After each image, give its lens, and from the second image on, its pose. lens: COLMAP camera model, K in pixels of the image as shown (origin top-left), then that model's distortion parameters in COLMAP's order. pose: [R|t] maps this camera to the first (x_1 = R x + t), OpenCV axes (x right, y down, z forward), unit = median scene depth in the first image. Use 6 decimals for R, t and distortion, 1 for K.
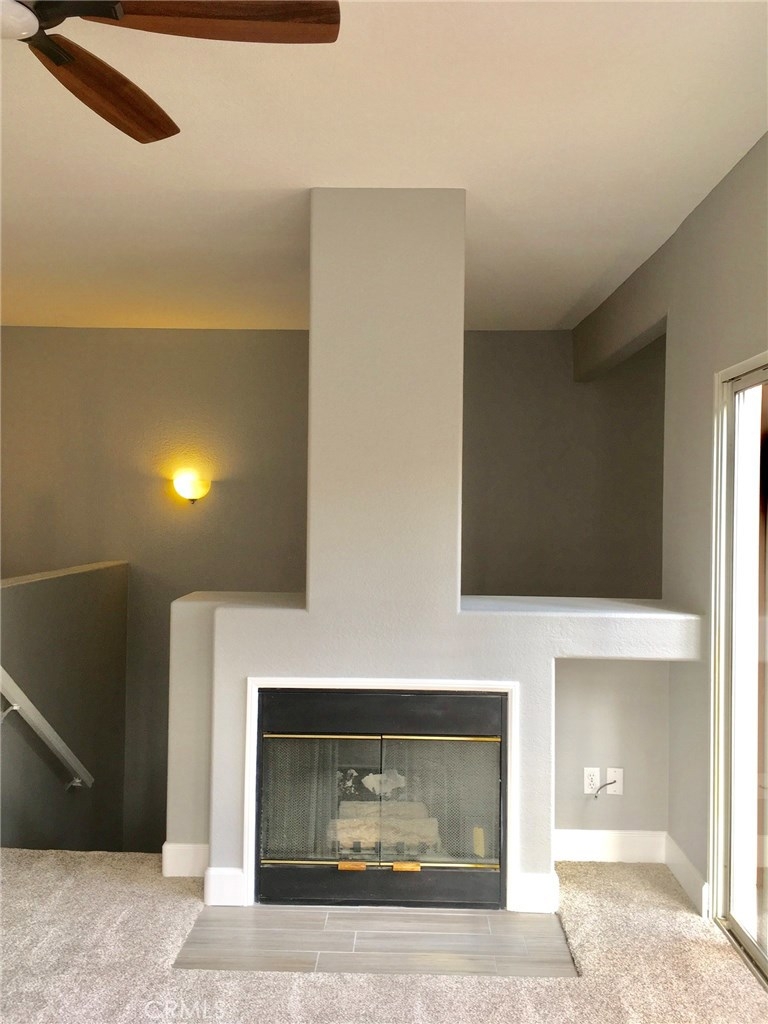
lens RADIAL K [[875.6, 0, 386.2], [0, 875.6, 507.9], [0, 0, 1]] dist [0.087319, -0.101905]
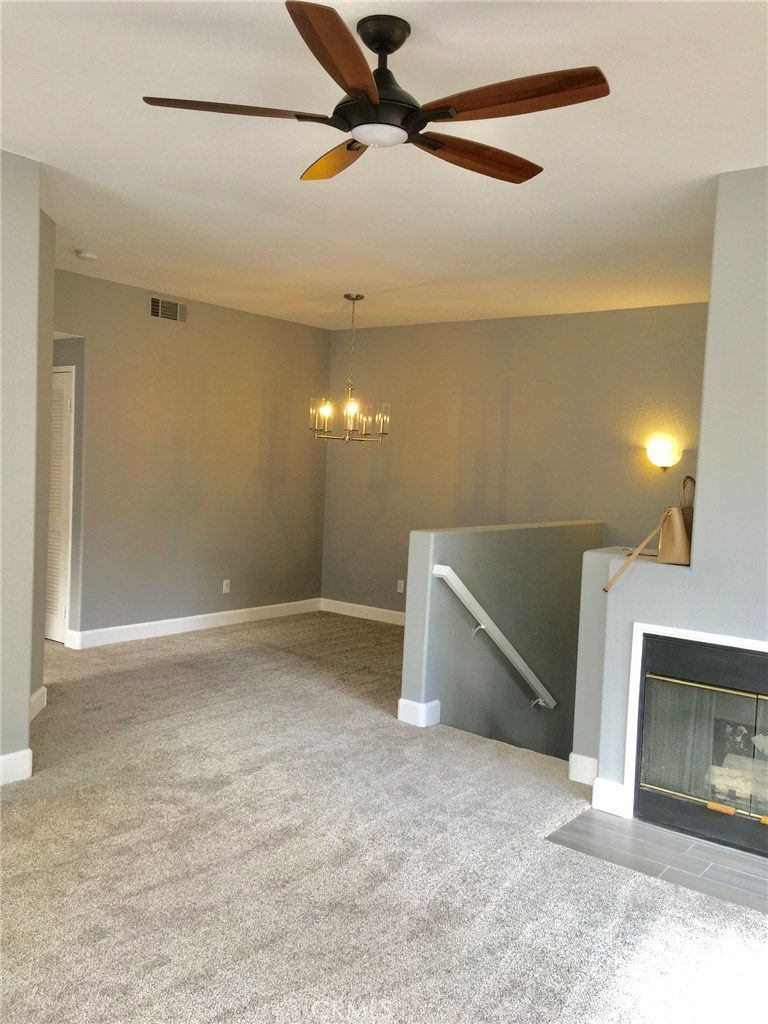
lens RADIAL K [[875.6, 0, 386.2], [0, 875.6, 506.6], [0, 0, 1]] dist [0.087319, -0.101905]
pose [[0.805790, 0.054534, -0.589686, 0.247789], [-0.034823, 0.998391, 0.044745, 0.003426], [0.591177, -0.015520, 0.806392, -0.106598]]
